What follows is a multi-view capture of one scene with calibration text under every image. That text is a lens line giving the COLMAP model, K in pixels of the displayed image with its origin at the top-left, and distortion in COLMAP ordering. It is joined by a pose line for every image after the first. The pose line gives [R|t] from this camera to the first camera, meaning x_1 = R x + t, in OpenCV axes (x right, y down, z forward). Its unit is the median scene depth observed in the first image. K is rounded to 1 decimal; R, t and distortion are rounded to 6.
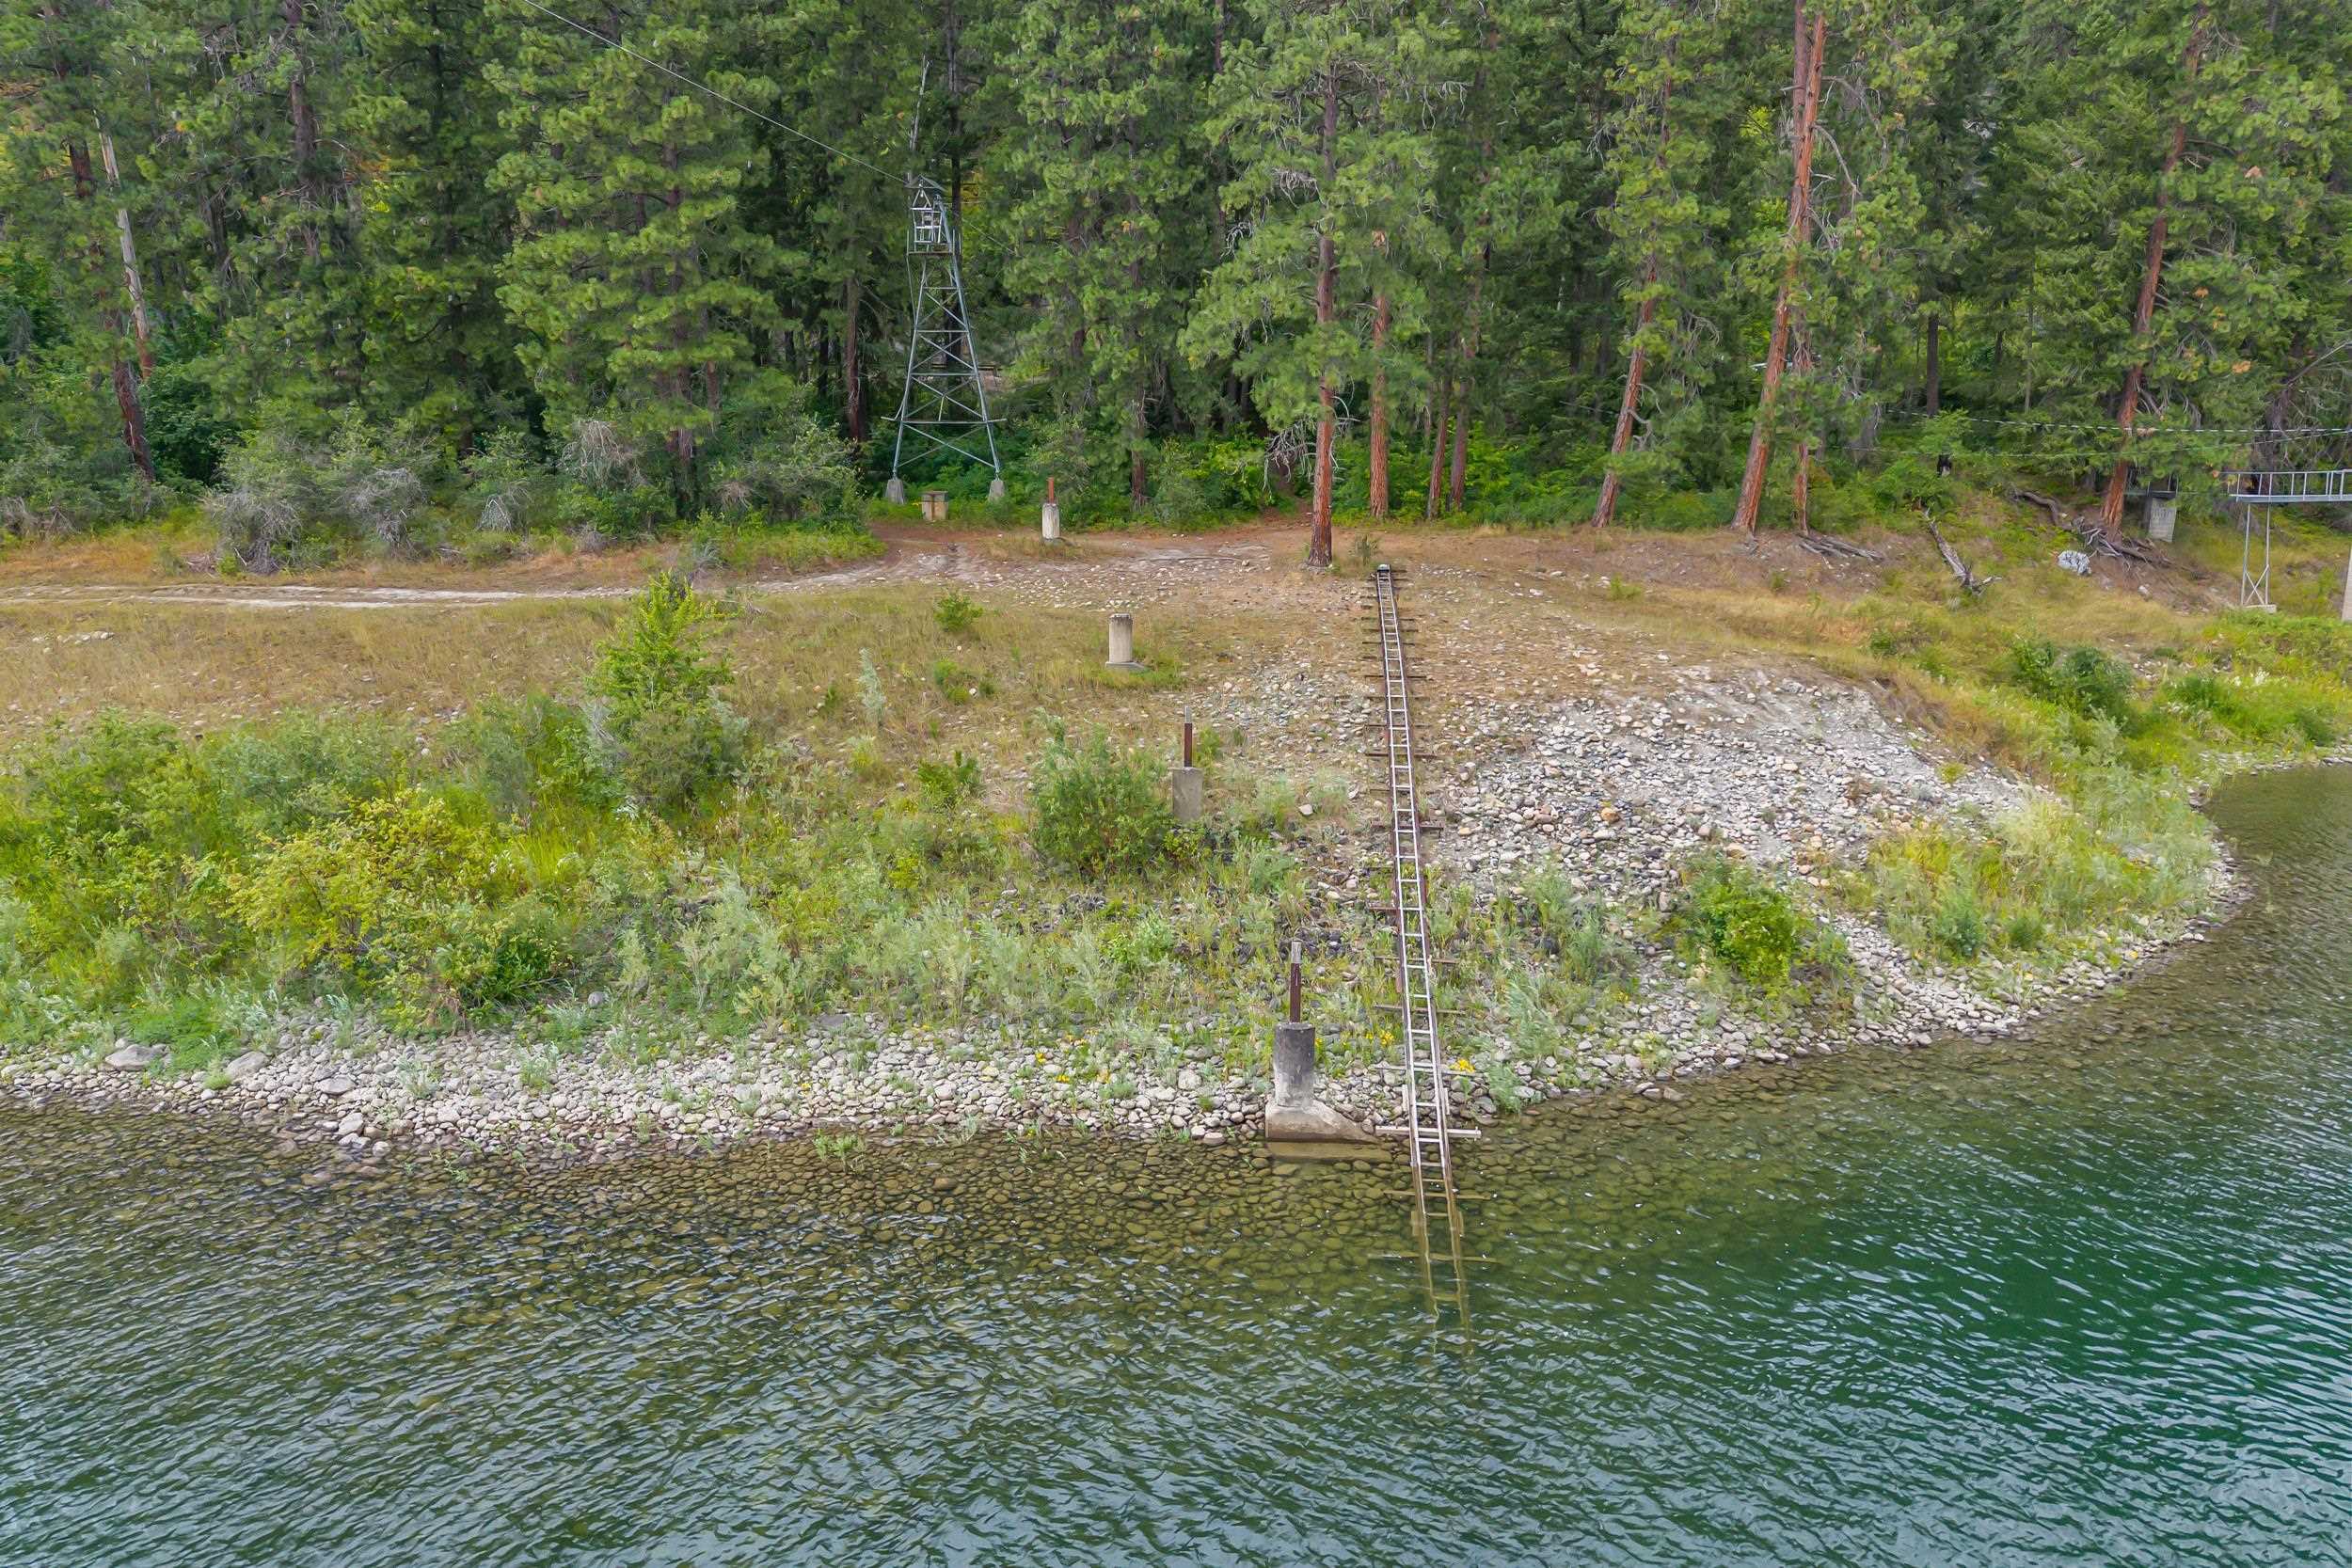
lens RADIAL K [[1579.5, 0, 1189.3], [0, 1579.5, 794.4], [0, 0, 1]] dist [-0.000767, -0.008098]
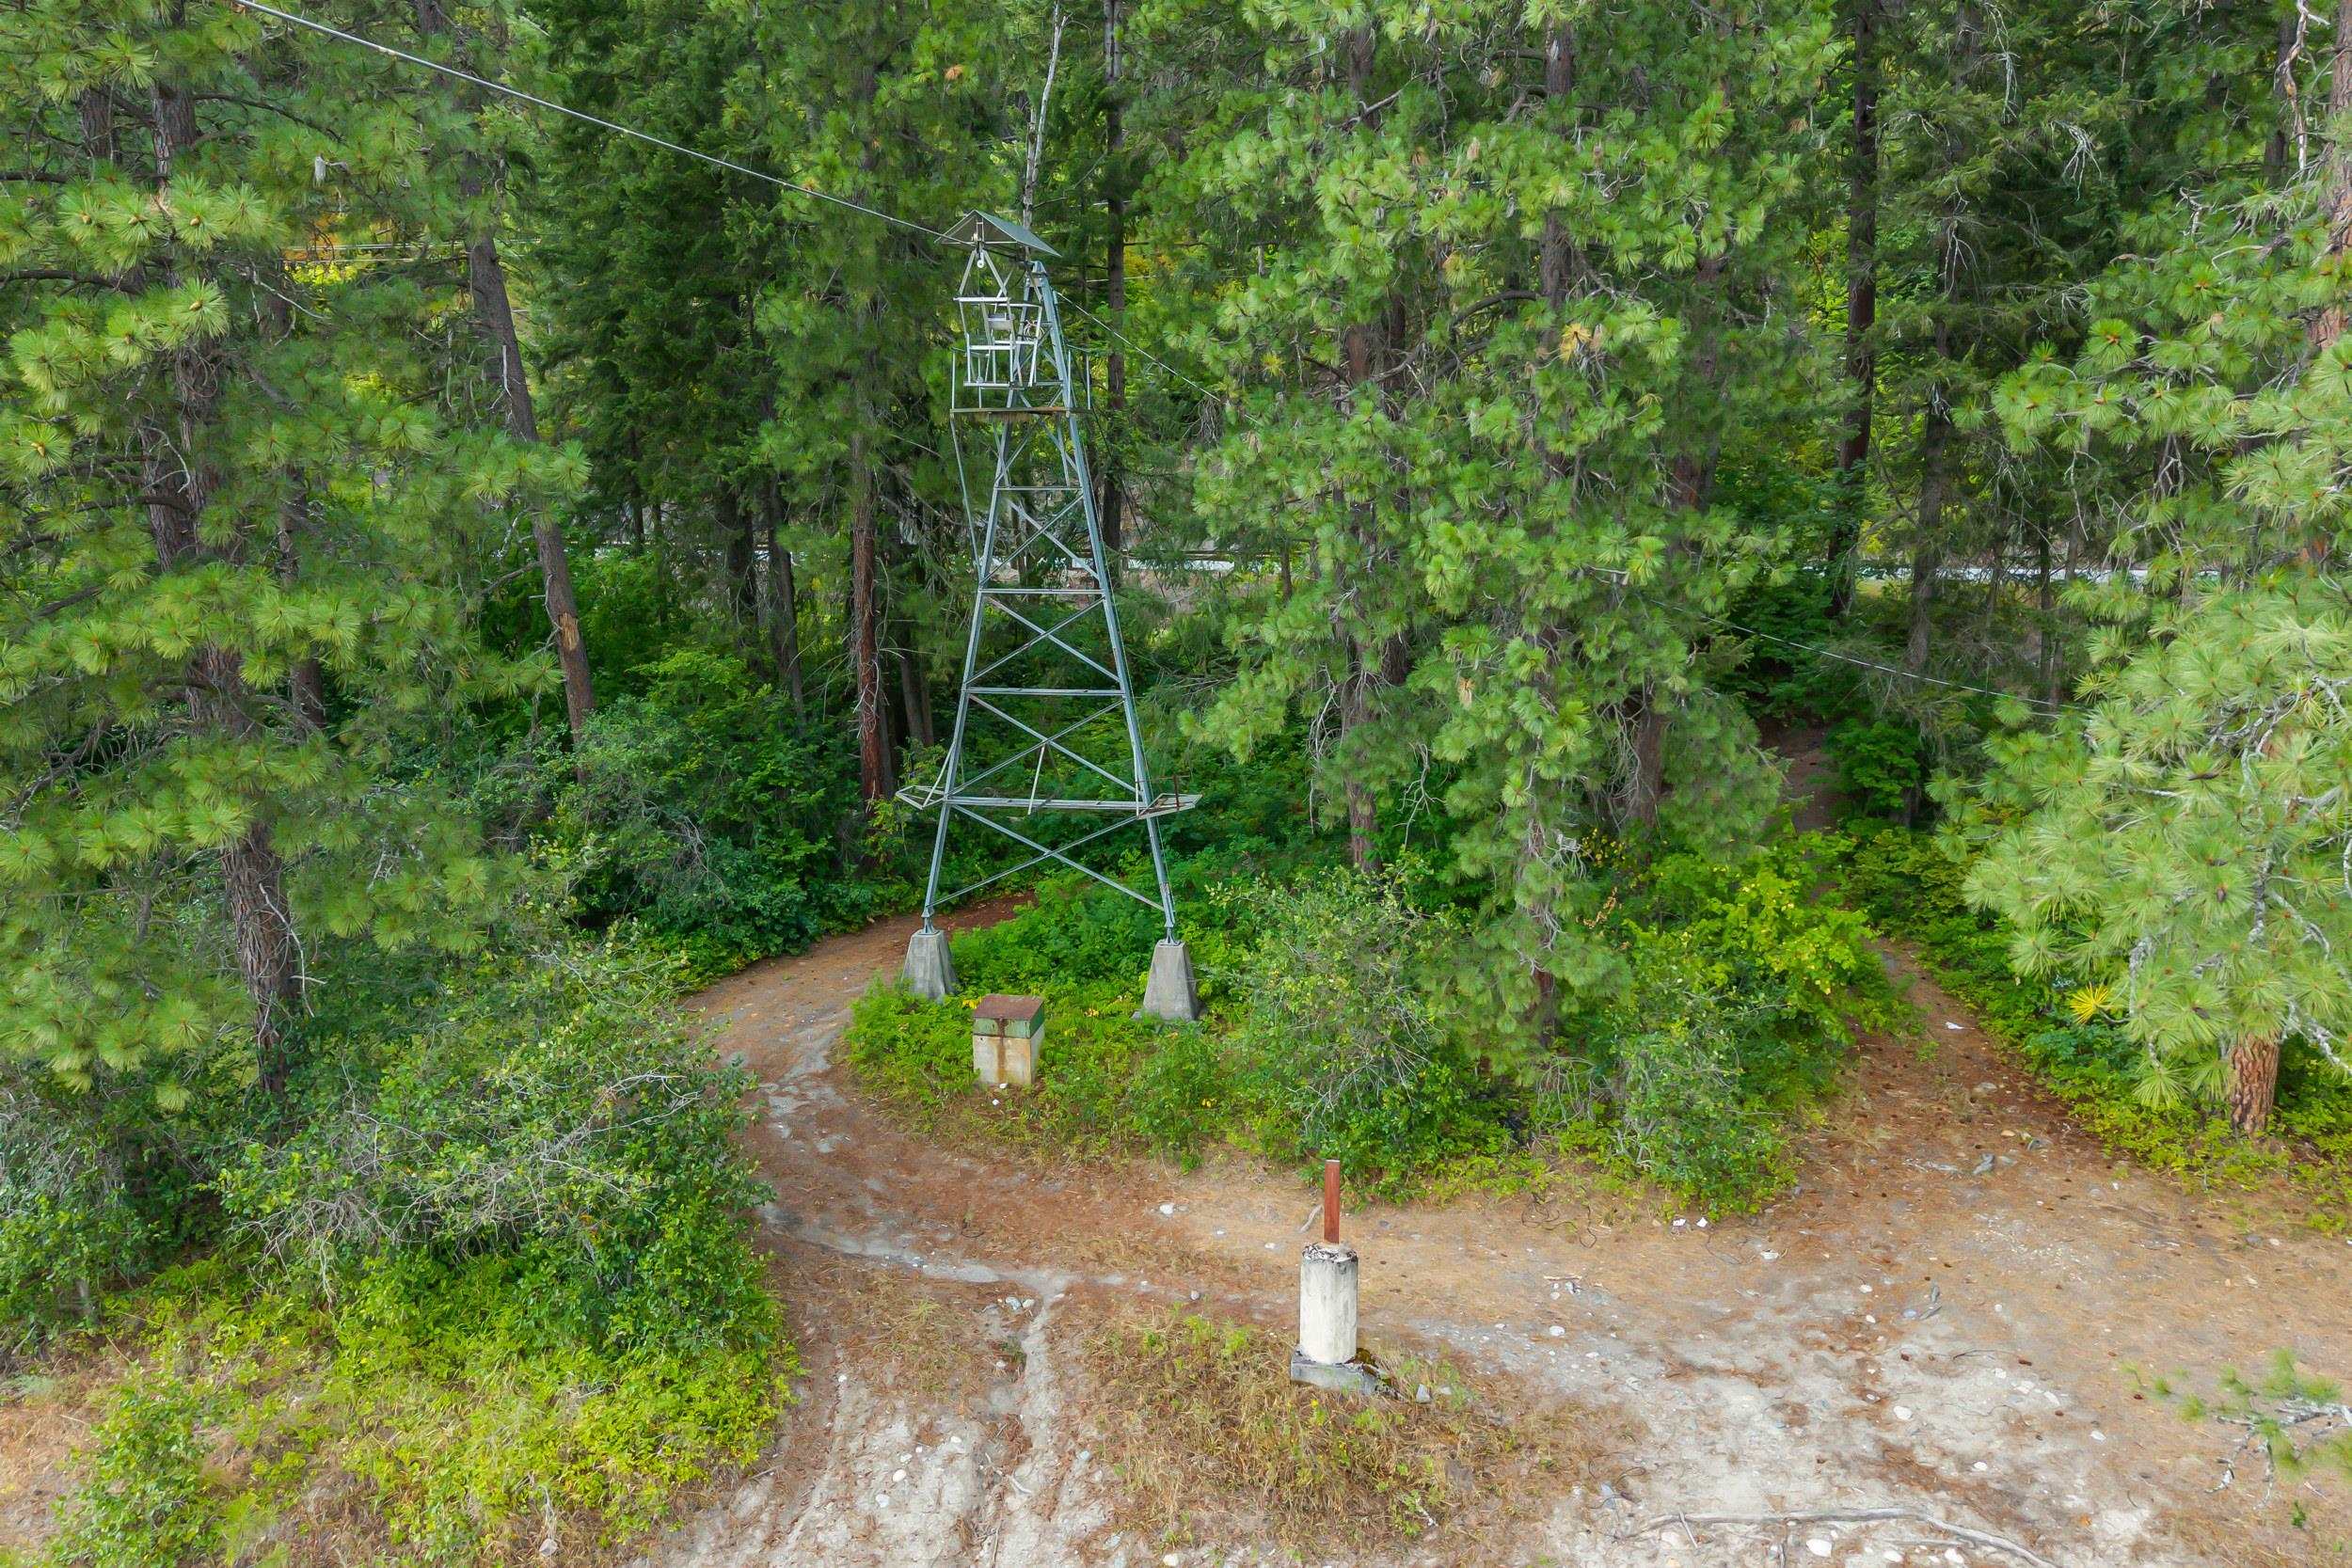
lens RADIAL K [[1579.5, 0, 1162.2], [0, 1579.5, 779.2], [0, 0, 1]] dist [-0.000767, -0.008098]
pose [[0.990719, 0.017704, -0.134769, -0.075873], [-0.023972, 0.998698, -0.045030, -0.246763], [0.133796, 0.047842, 0.989853, 0.654905]]
